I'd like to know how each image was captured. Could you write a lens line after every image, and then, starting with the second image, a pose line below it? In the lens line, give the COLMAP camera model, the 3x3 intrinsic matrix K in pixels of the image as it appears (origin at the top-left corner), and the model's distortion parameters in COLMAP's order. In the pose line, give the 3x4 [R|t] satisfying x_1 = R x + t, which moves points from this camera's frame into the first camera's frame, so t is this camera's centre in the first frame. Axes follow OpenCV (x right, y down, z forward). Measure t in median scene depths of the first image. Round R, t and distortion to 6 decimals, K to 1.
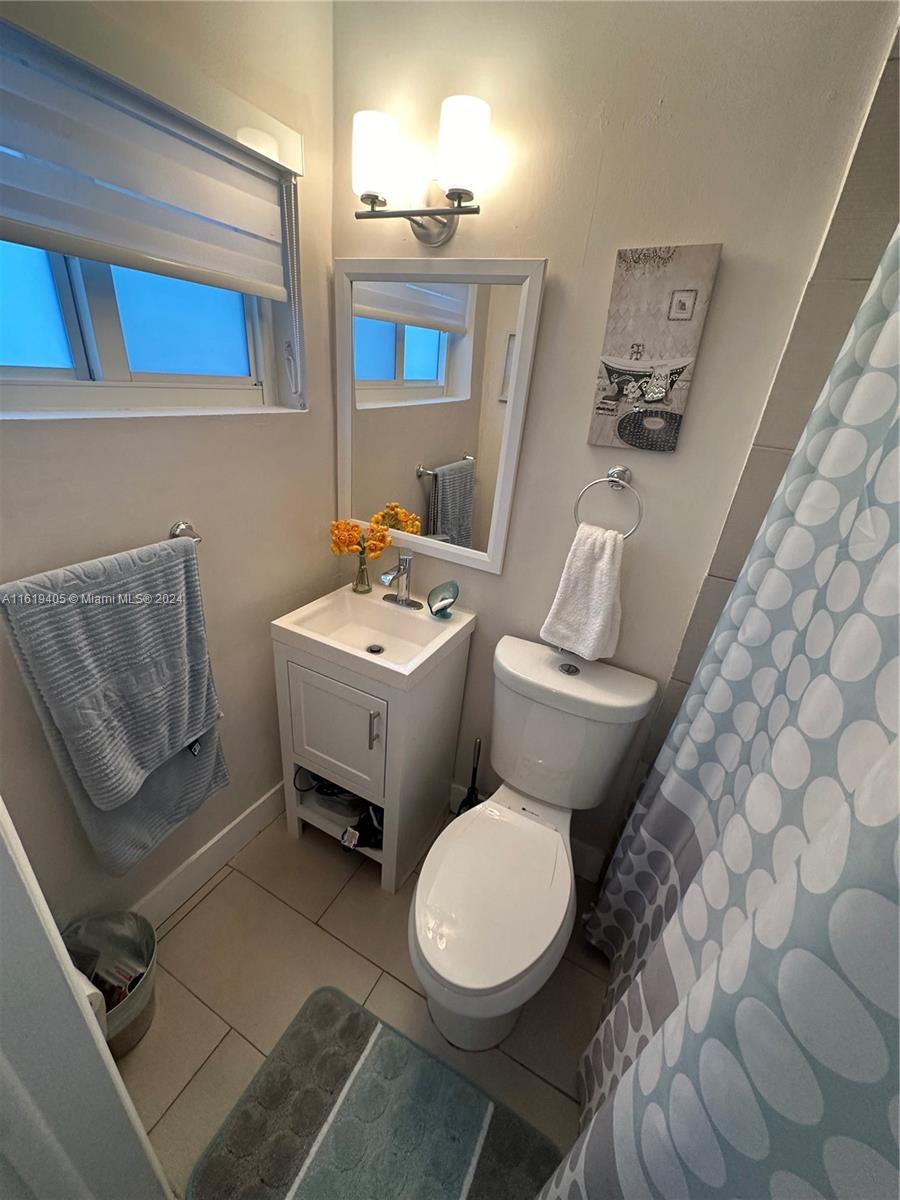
lens RADIAL K [[477.8, 0, 450.5], [0, 477.8, 598.7], [0, 0, 1]] dist [-0.004421, 0.000967]
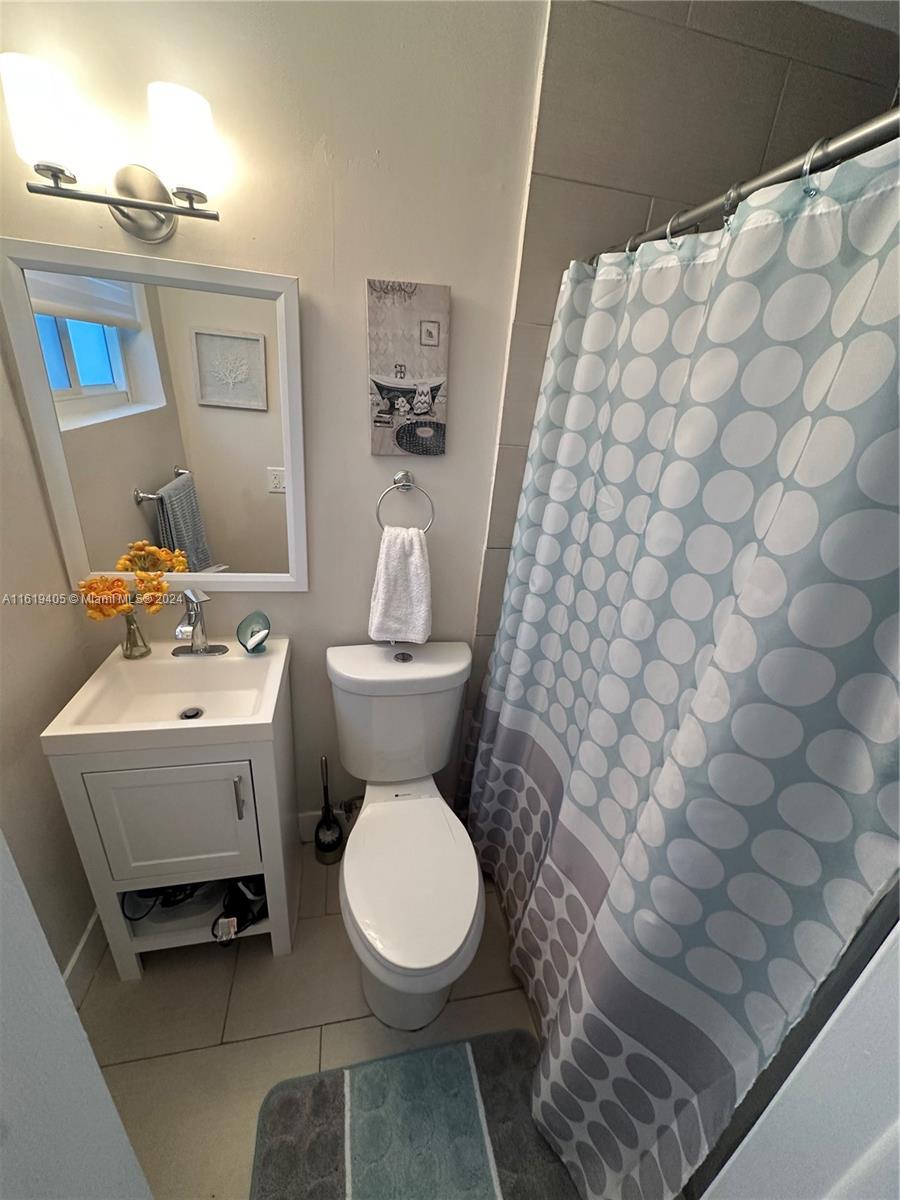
lens RADIAL K [[477.8, 0, 450.1], [0, 477.8, 598.3], [0, 0, 1]] dist [-0.004421, 0.000967]
pose [[0.779505, -0.271688, 0.564409, -0.265095], [0.256521, 0.960479, 0.108062, -0.078517], [-0.571462, 0.060548, 0.818392, 0.029821]]
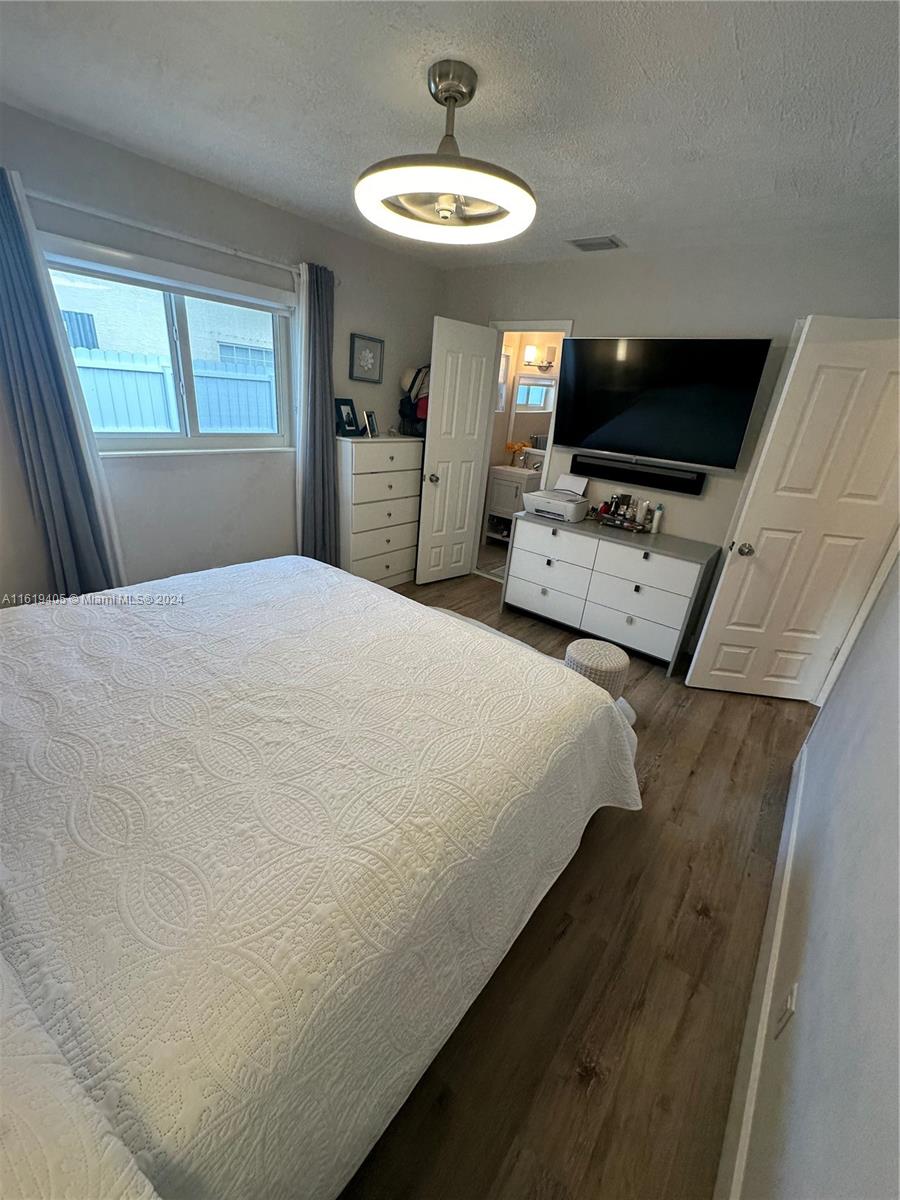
lens RADIAL K [[477.8, 0, 450.9], [0, 477.8, 601.4], [0, 0, 1]] dist [-0.004421, 0.000967]
pose [[0.980885, 0.075968, -0.179145, 0.077473], [-0.085490, 0.995275, -0.046030, 1.461953], [0.174801, 0.060465, 0.982745, -2.998178]]
